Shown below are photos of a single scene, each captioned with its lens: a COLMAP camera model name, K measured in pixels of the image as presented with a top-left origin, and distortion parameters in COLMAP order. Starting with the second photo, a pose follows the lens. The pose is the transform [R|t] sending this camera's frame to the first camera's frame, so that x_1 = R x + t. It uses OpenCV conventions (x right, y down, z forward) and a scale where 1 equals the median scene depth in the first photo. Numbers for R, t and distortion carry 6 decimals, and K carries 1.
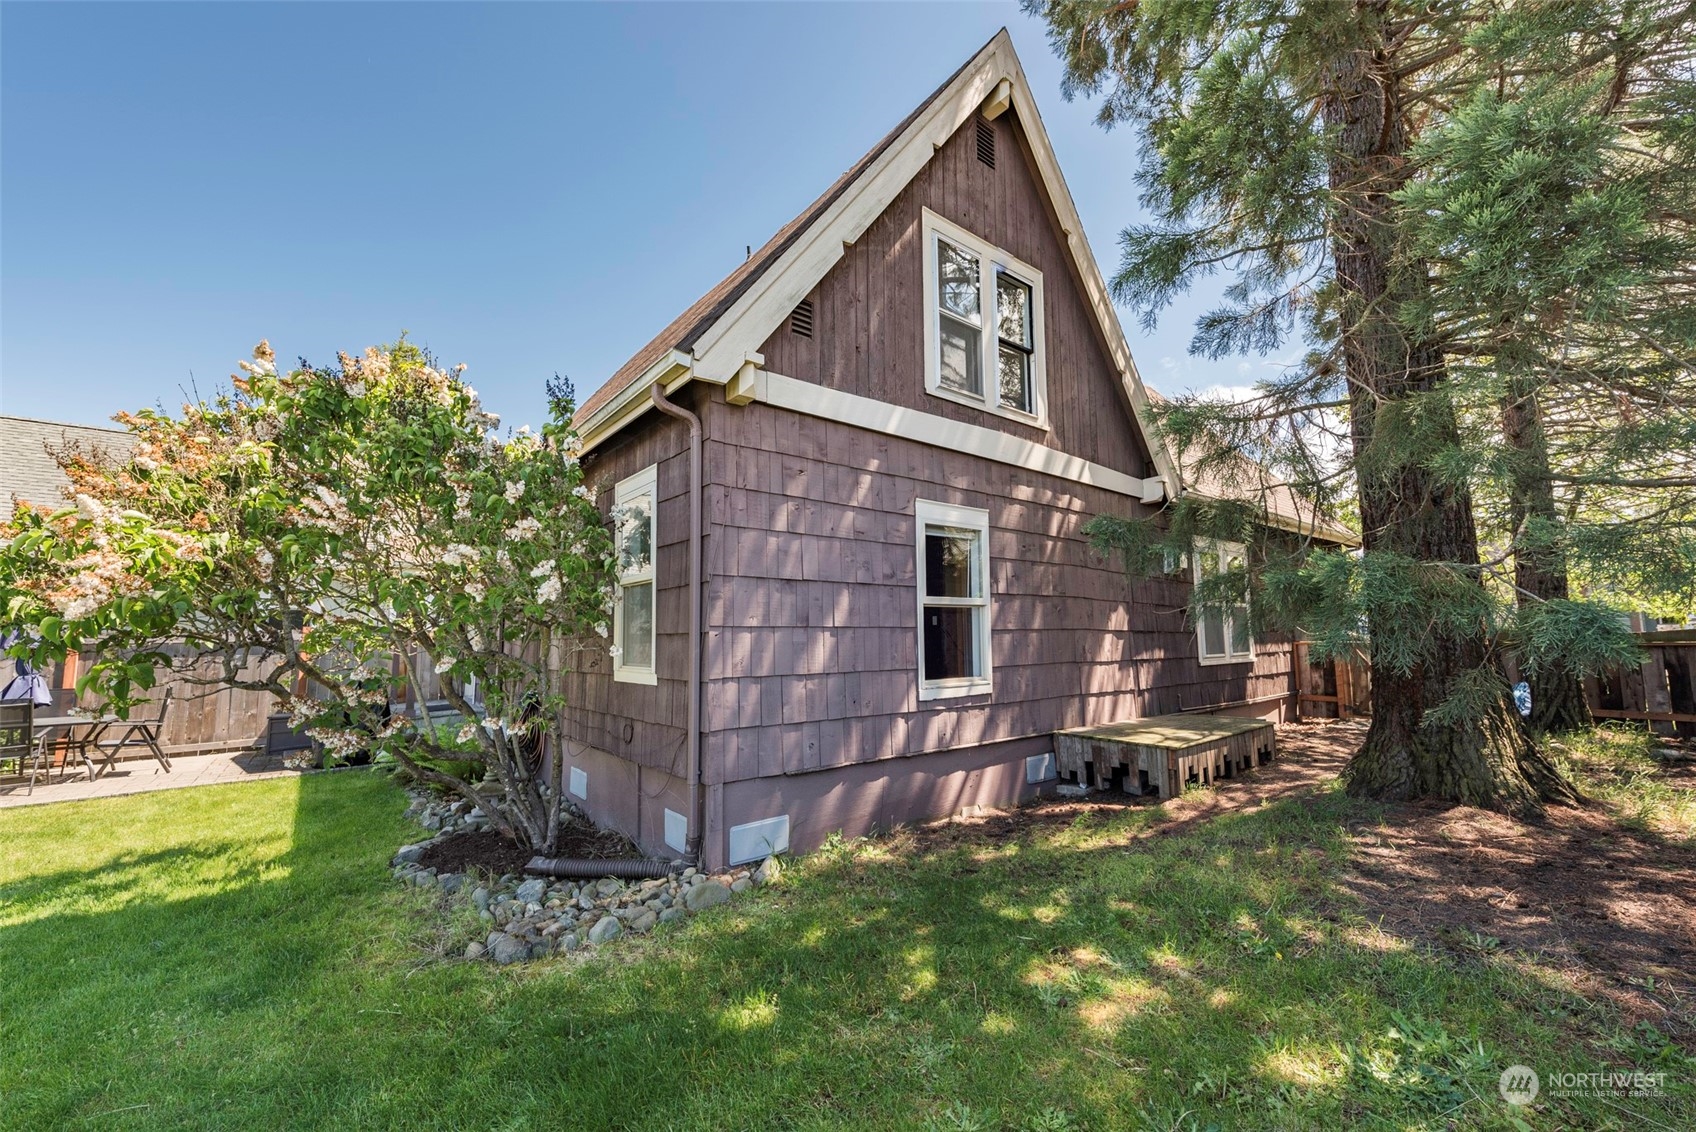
lens RADIAL K [[668.6, 0, 845.7], [0, 668.6, 566.0], [0, 0, 1]] dist [0.000684, -0.000147]
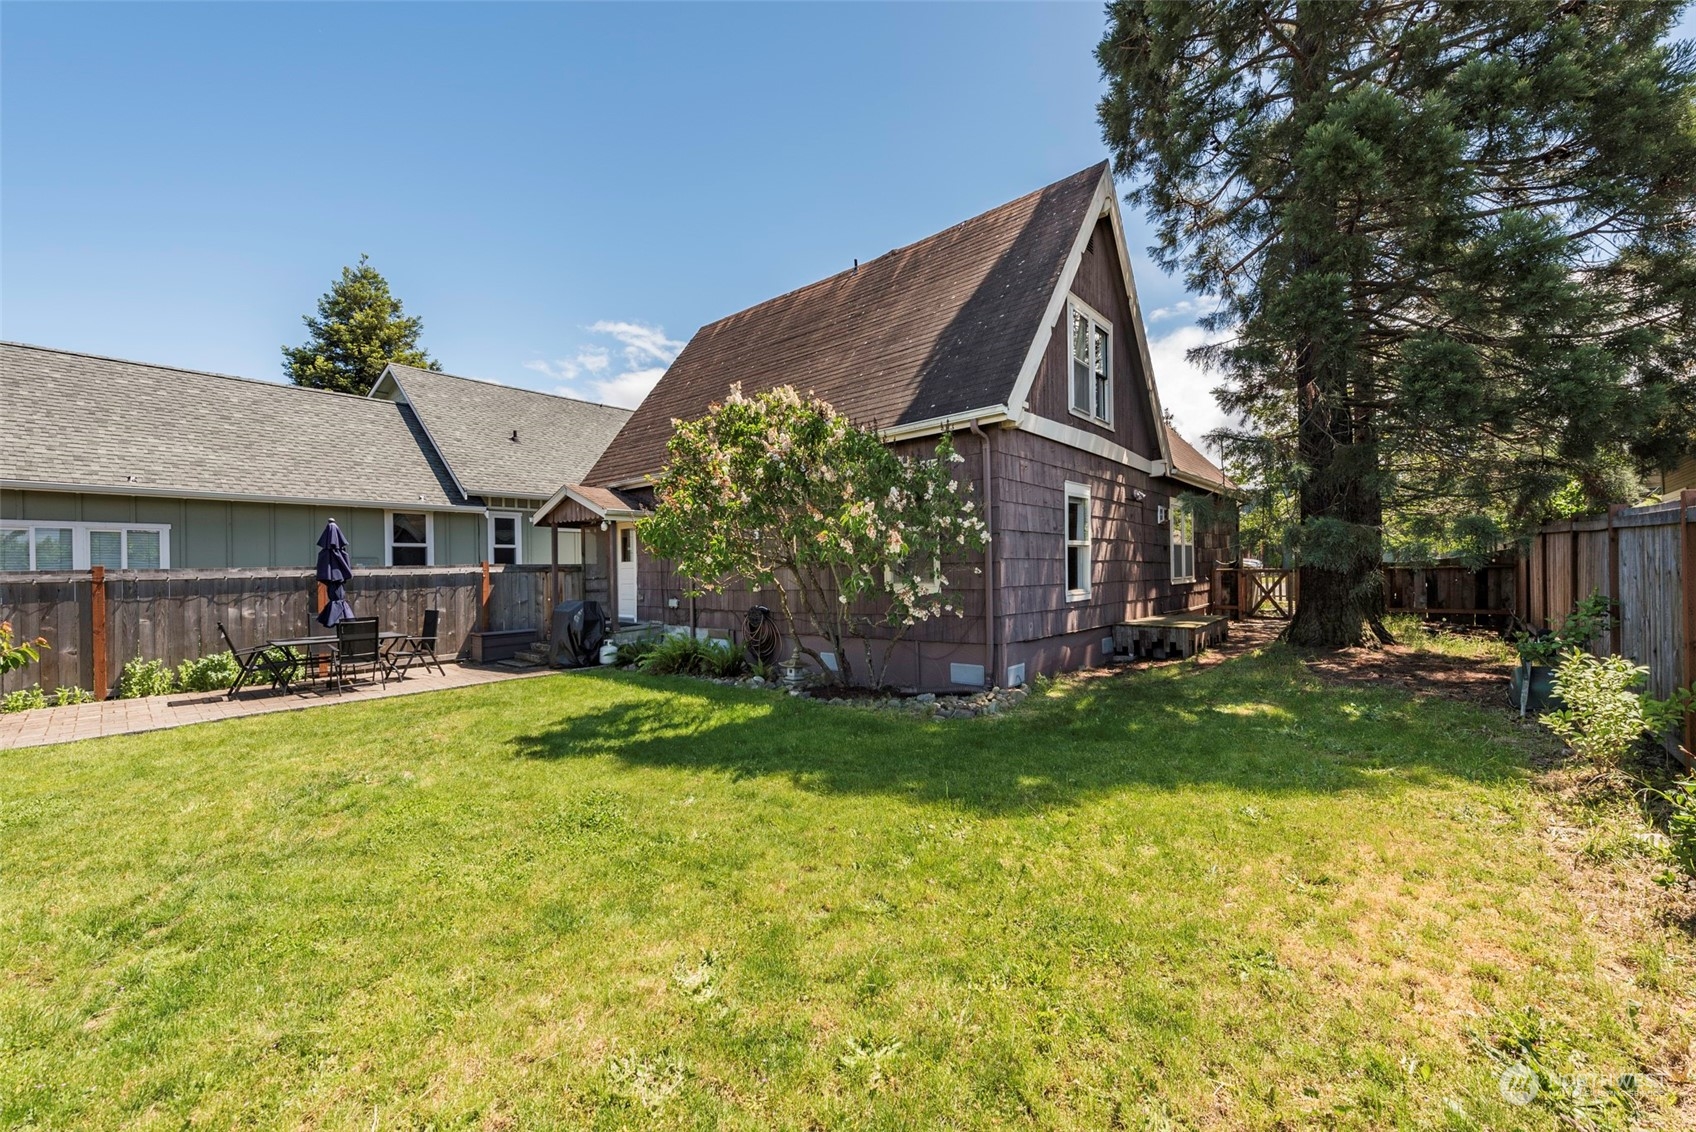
lens RADIAL K [[668.6, 0, 849.1], [0, 668.6, 570.3], [0, 0, 1]] dist [0.000684, -0.000147]
pose [[0.982331, -0.005898, 0.187060, -0.626923], [-0.013403, 0.994720, 0.101748, -0.036474], [-0.186673, -0.102458, 0.977065, -0.452117]]
